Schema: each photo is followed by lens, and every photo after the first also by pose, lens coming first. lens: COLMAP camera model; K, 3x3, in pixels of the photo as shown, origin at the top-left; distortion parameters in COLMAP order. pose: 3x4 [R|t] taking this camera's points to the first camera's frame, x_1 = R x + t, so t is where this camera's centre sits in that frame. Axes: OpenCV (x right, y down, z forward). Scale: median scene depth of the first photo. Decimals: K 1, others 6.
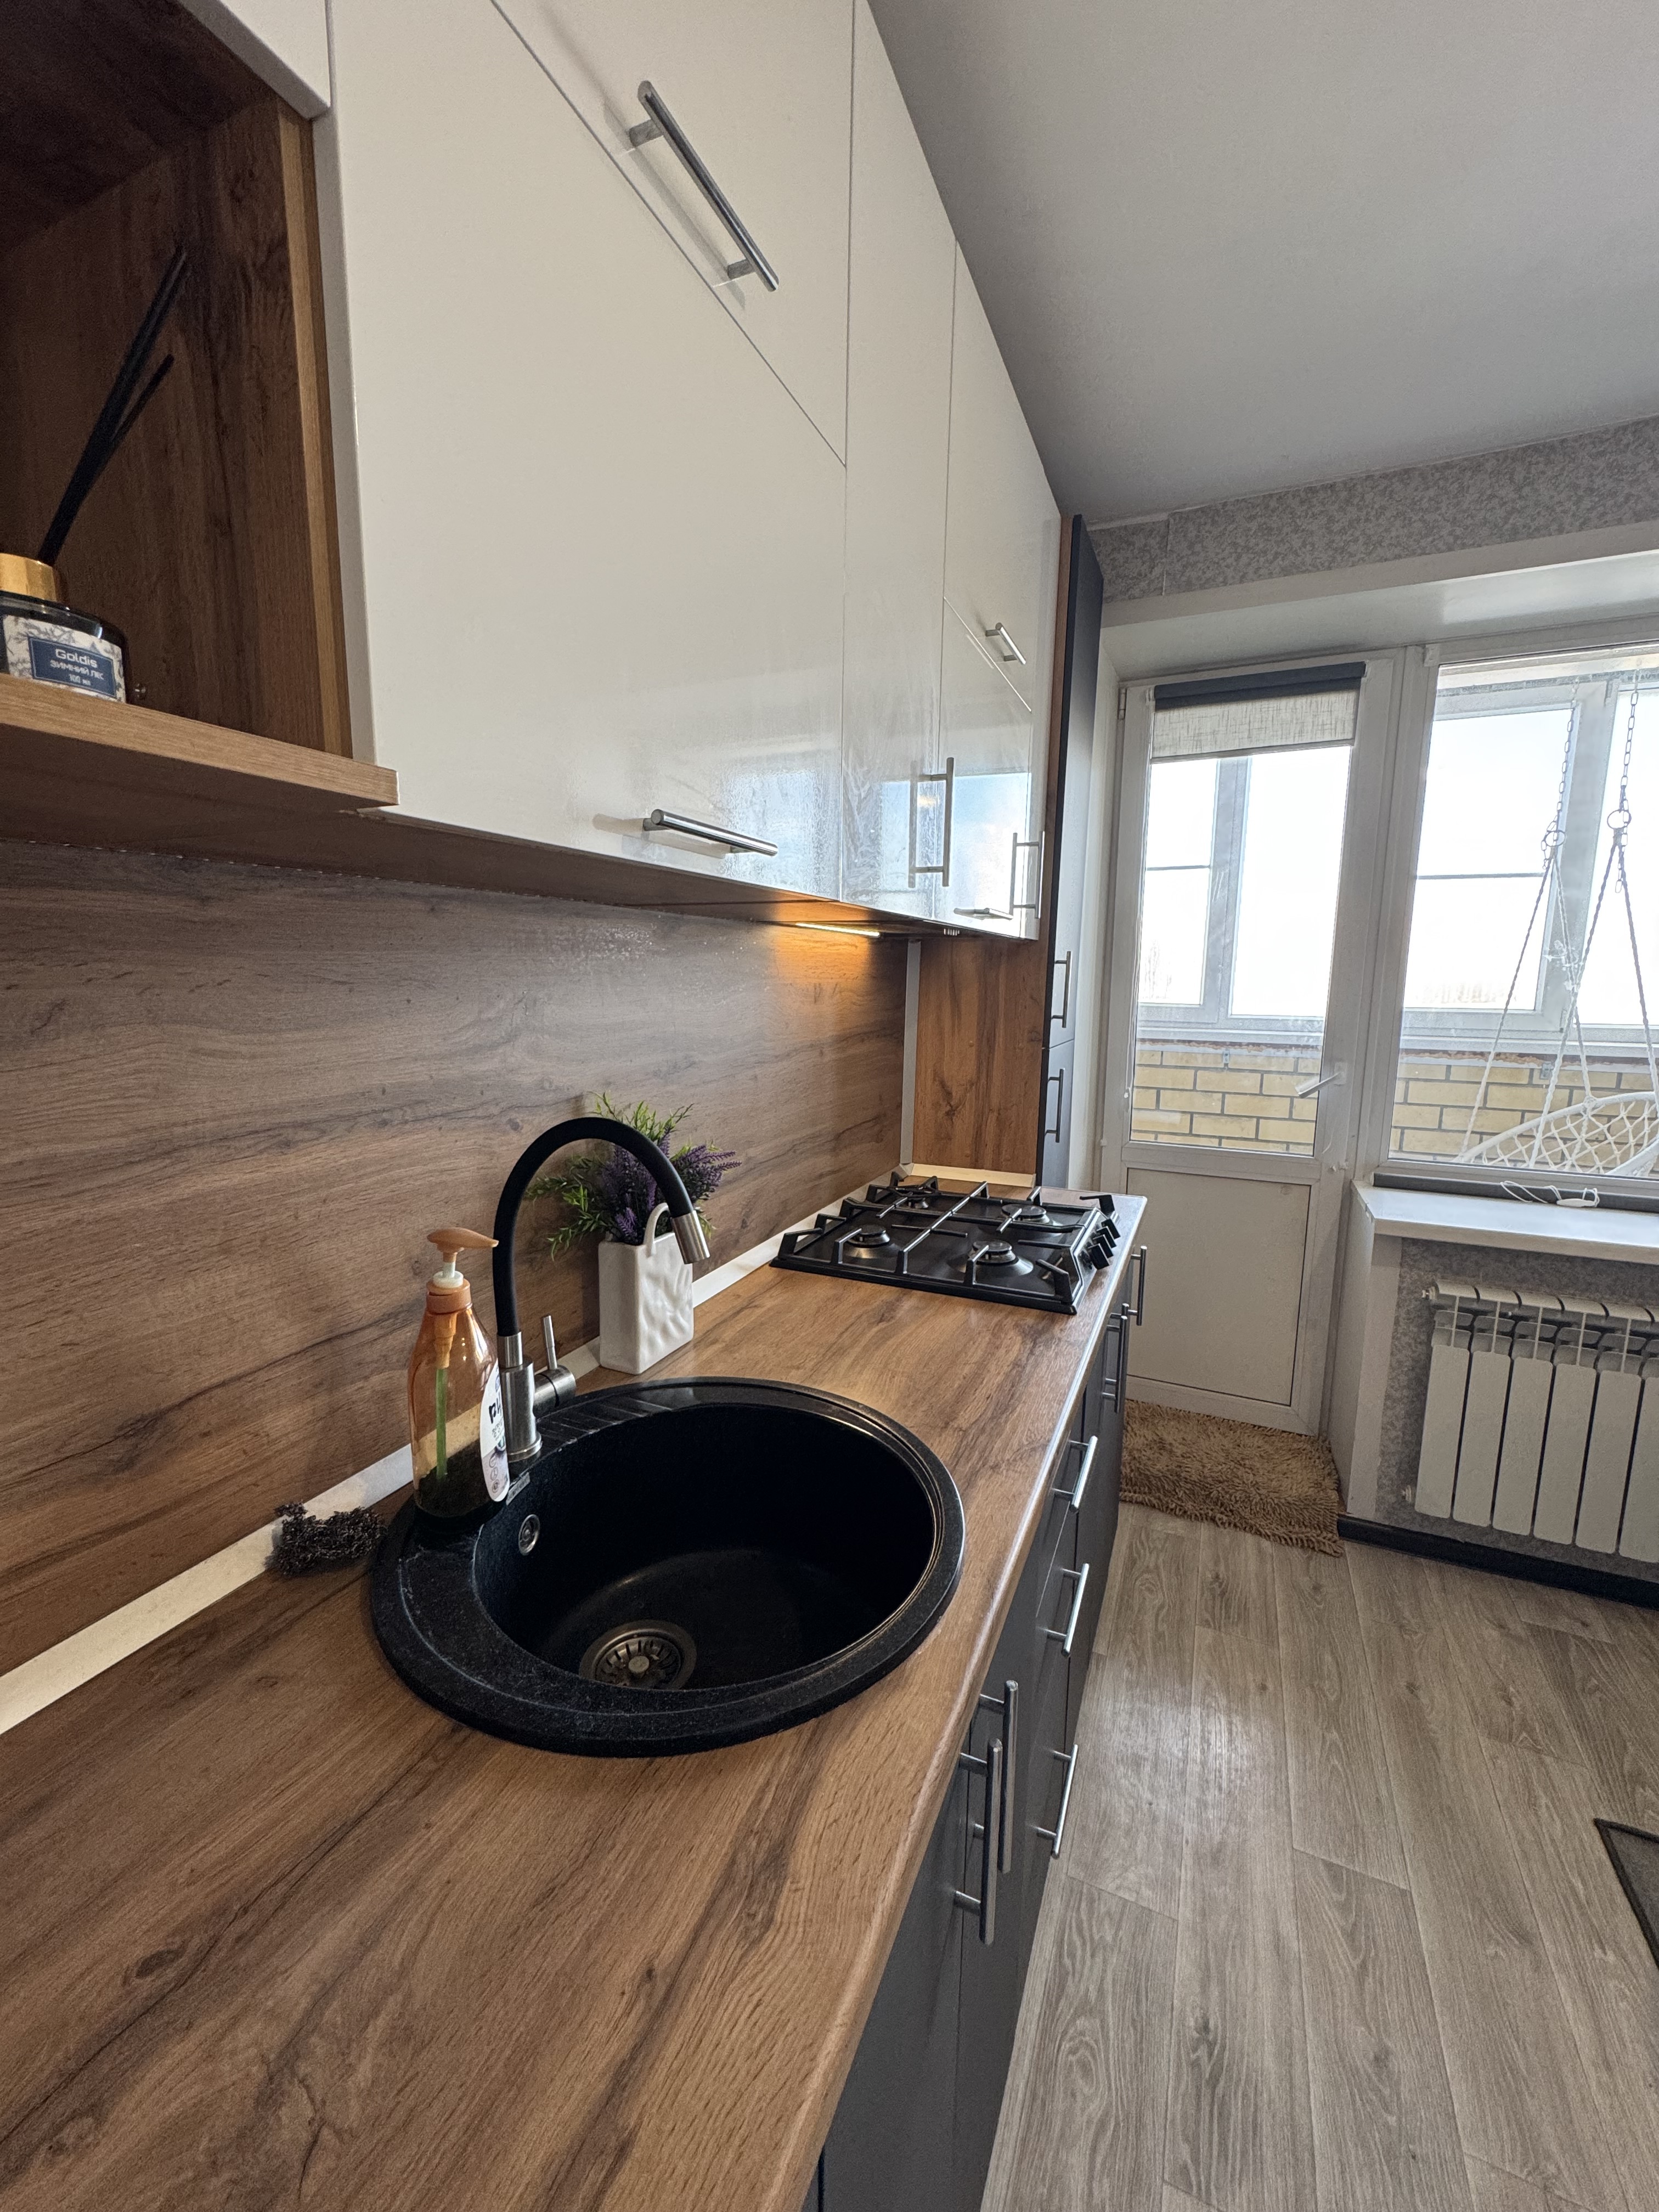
lens RADIAL K [[881.3, 0, 831.0], [0, 881.3, 1104.6], [0, 0, 1]] dist [-0.002434, 0.000479]
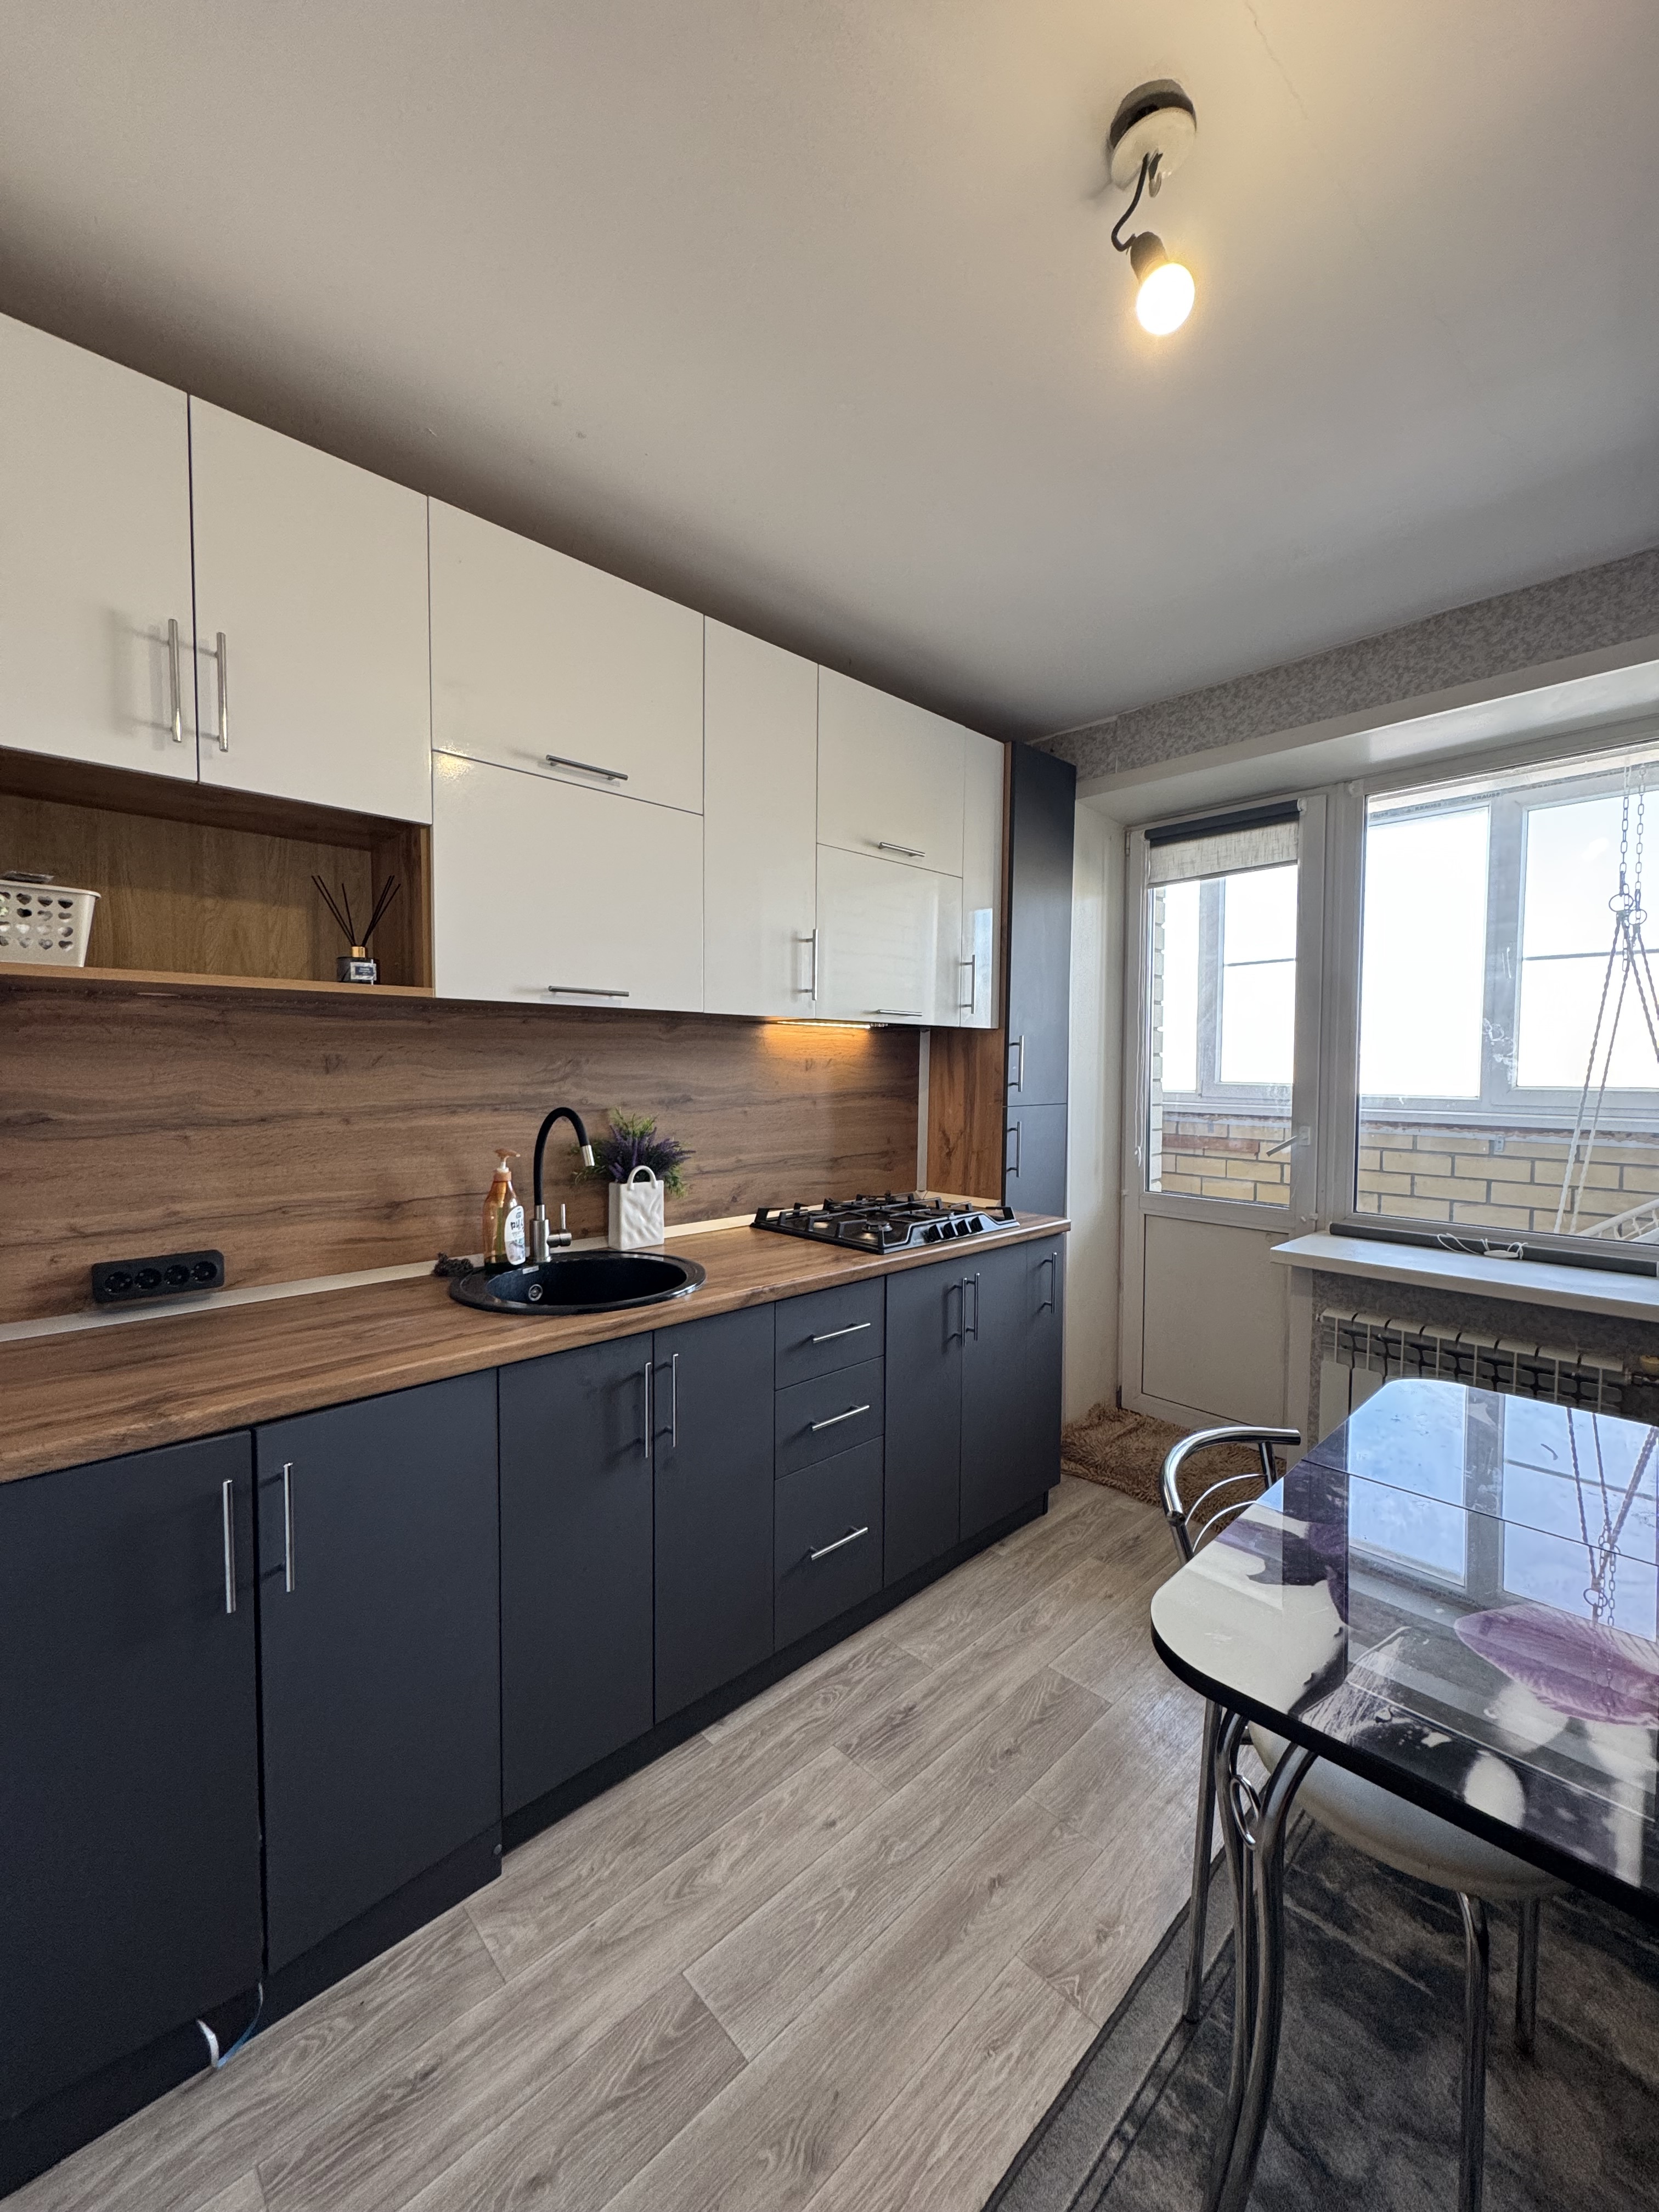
lens RADIAL K [[881.3, 0, 830.3], [0, 881.3, 1104.9], [0, 0, 1]] dist [-0.002434, 0.000479]
pose [[0.925402, 0.011548, -0.378811, 0.555260], [-0.051440, 0.994113, -0.095357, 0.084862], [0.375479, 0.107730, 0.920548, -0.390894]]
